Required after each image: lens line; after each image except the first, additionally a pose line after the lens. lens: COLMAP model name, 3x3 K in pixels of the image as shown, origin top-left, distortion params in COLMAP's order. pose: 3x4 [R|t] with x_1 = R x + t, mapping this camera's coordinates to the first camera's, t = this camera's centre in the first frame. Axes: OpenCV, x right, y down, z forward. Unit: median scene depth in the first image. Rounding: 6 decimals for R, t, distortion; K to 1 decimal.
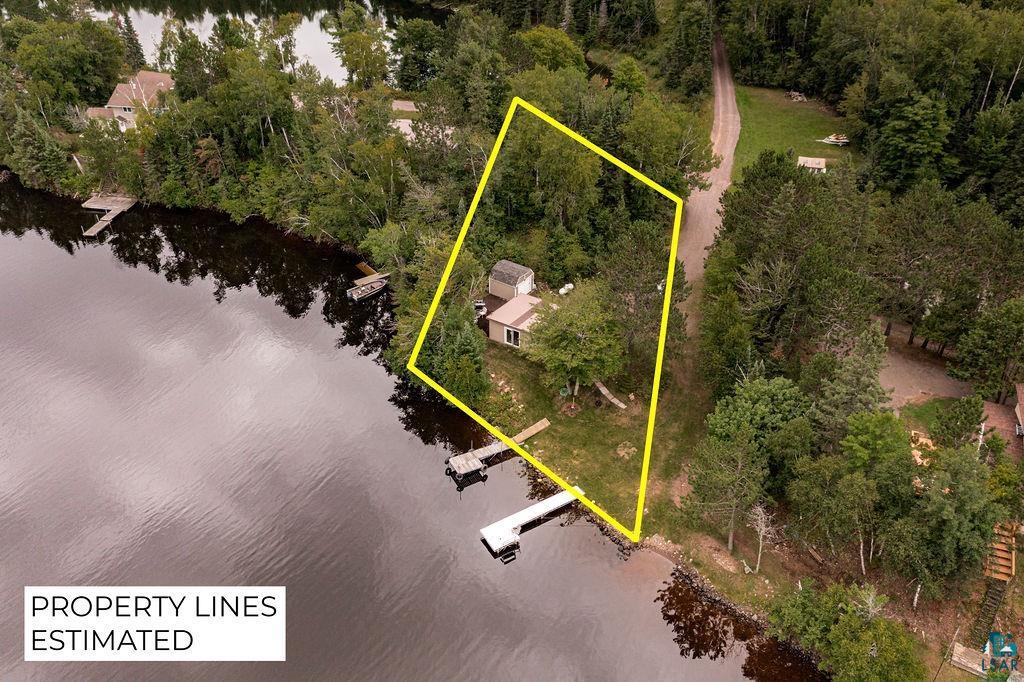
lens RADIAL K [[813.3, 0, 511.3], [0, 813.3, 340.1], [0, 0, 1]] dist [-0.010870, 0.001841]
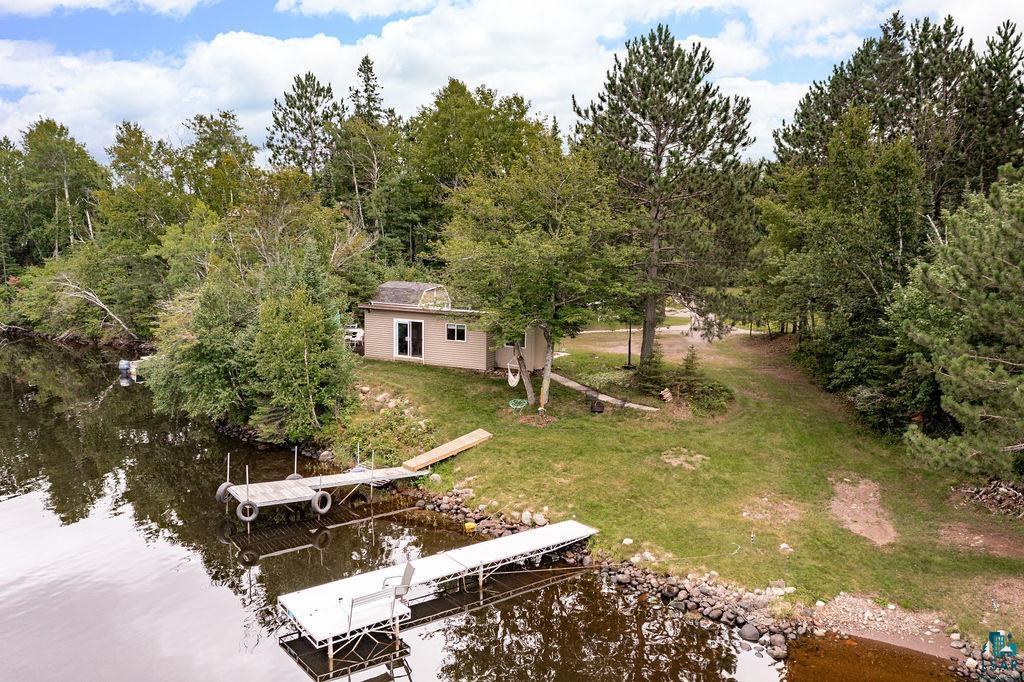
lens RADIAL K [[813.3, 0, 512.6], [0, 813.3, 340.9], [0, 0, 1]] dist [-0.010870, 0.001841]
pose [[0.995695, -0.014254, 0.091585, 0.019616], [0.055184, 0.885056, -0.462202, 0.241754], [-0.074470, 0.465266, 0.882033, 0.573578]]
